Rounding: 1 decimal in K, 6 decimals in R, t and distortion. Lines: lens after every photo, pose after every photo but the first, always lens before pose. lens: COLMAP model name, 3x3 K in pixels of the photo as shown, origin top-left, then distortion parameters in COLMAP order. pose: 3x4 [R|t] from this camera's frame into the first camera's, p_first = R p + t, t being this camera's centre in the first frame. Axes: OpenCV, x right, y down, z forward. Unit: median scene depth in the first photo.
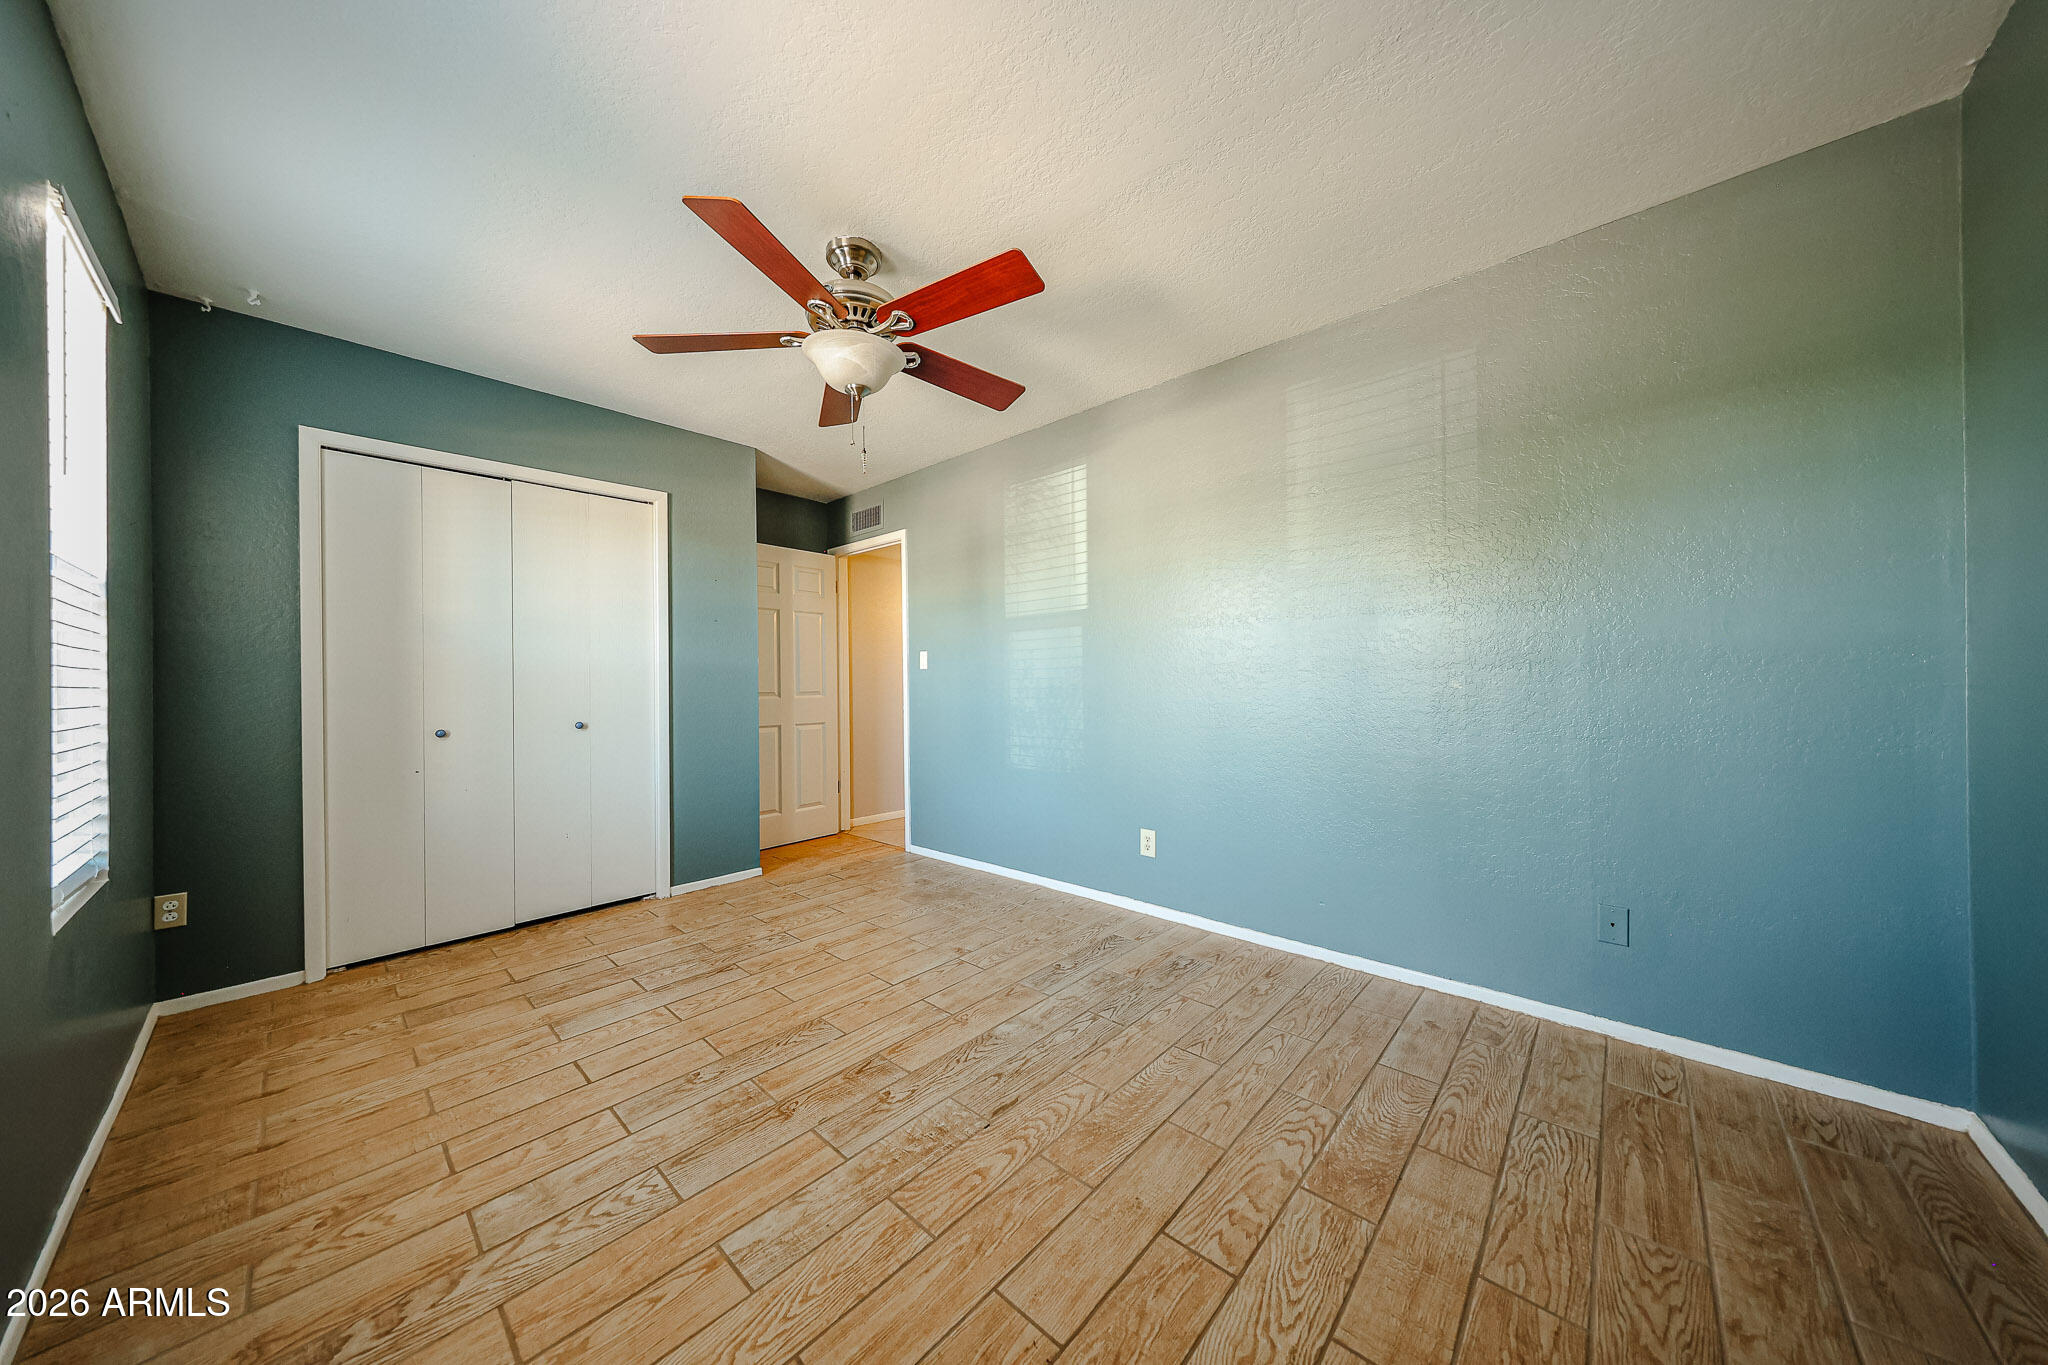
lens RADIAL K [[660.0, 0, 1023.8], [0, 660.0, 682.8], [0, 0, 1]] dist [-0.000095, -0.000014]
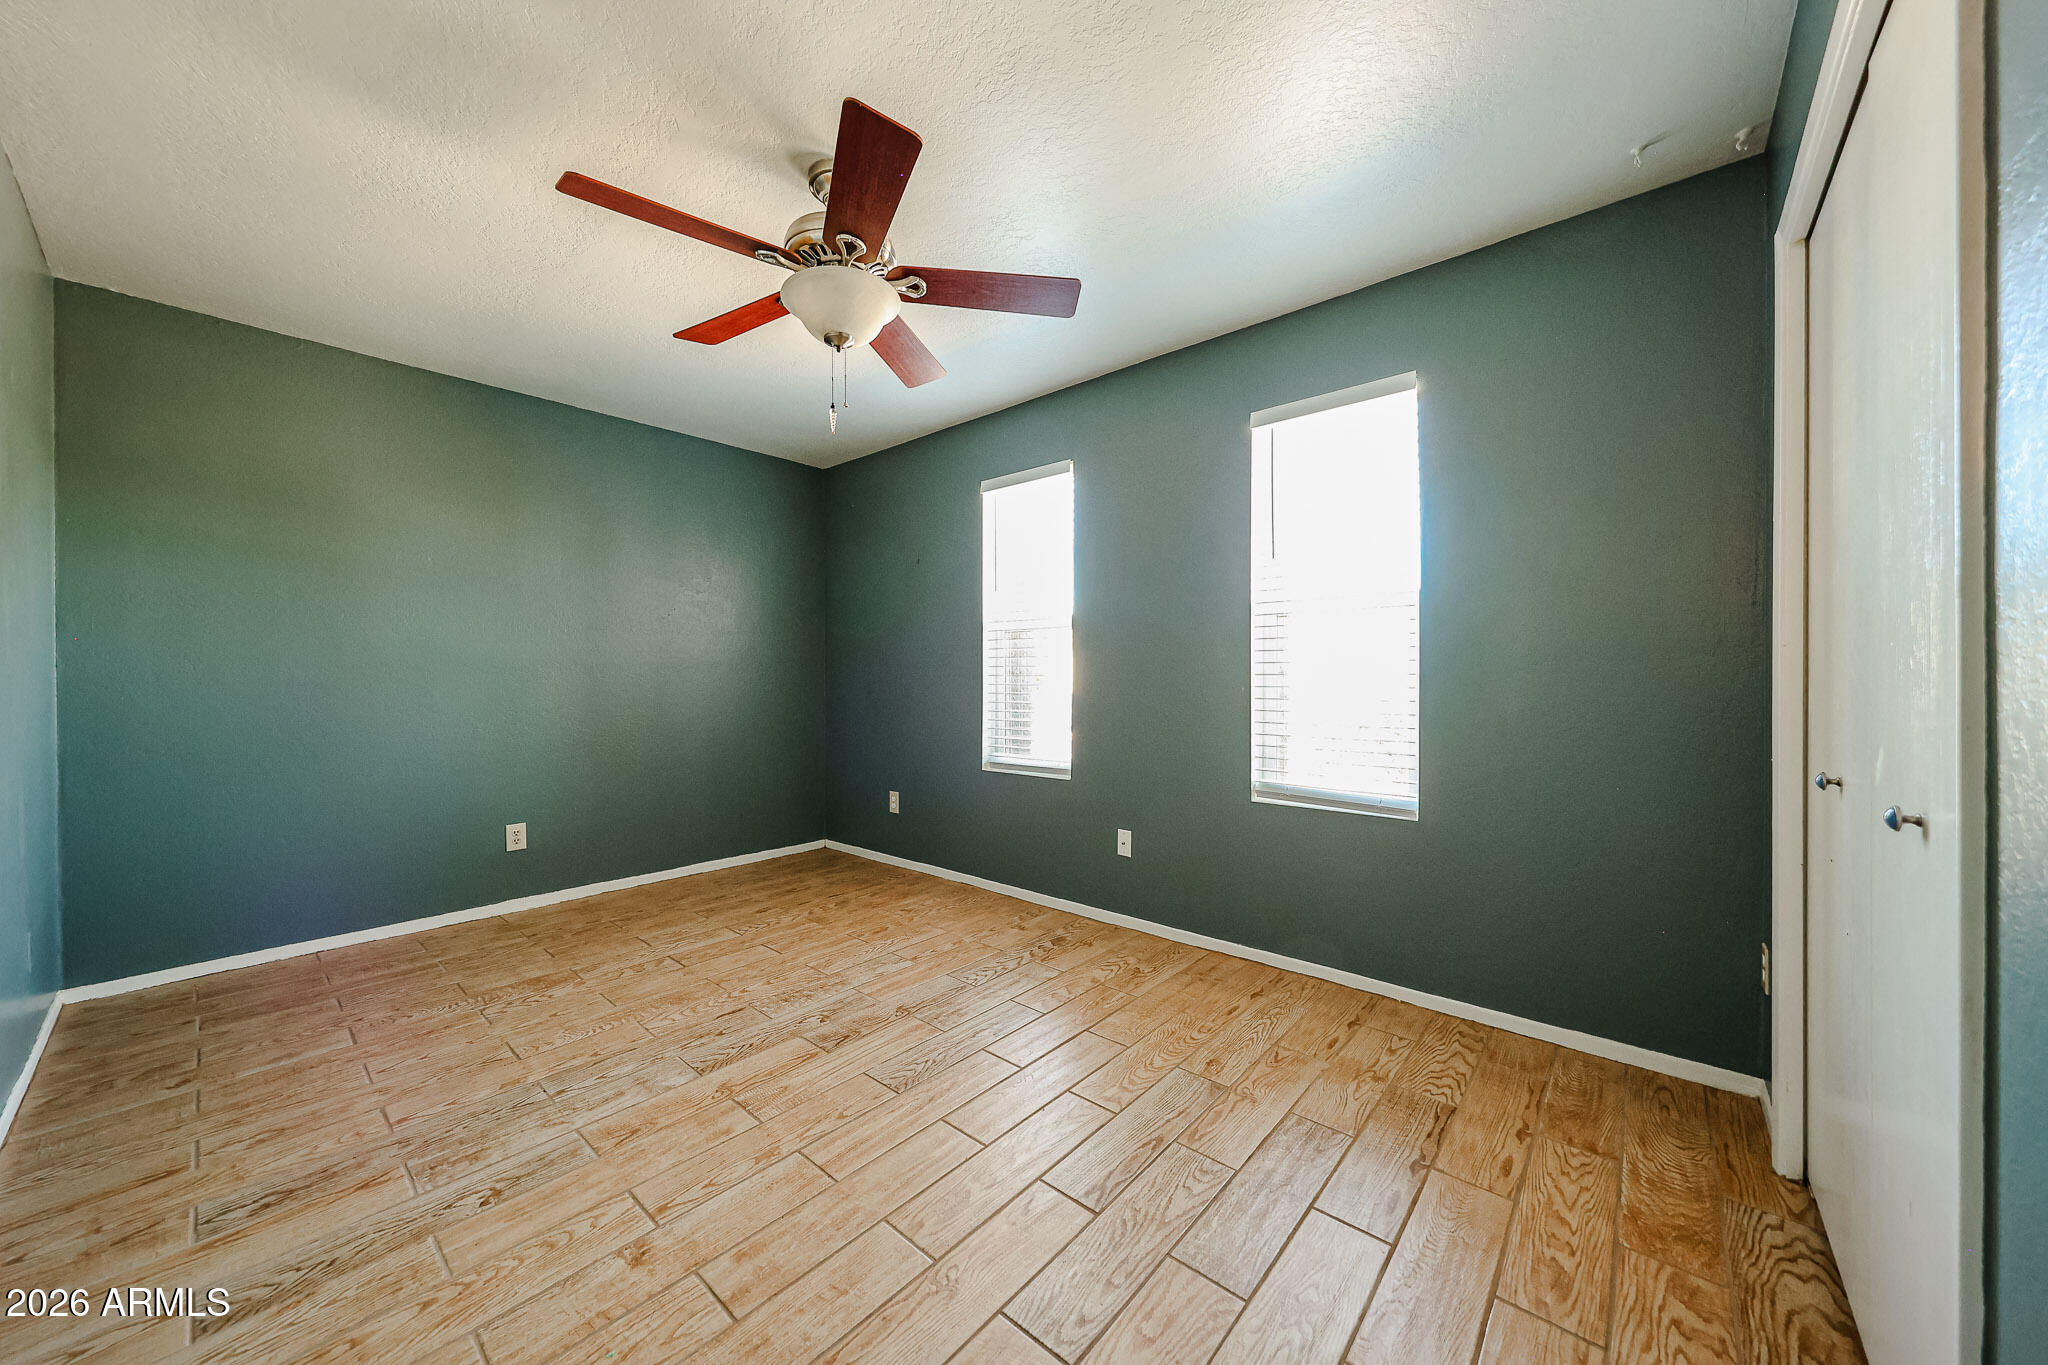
lens RADIAL K [[716.8, 0, 1025.0], [0, 716.8, 683.5], [0, 0, 1]] dist [-0.000733, -0.000009]
pose [[-0.999736, 0.013613, -0.018519, -0.483974], [0.013479, 0.999882, 0.007351, 0.003178], [0.018617, 0.007100, -0.999801, 1.996401]]
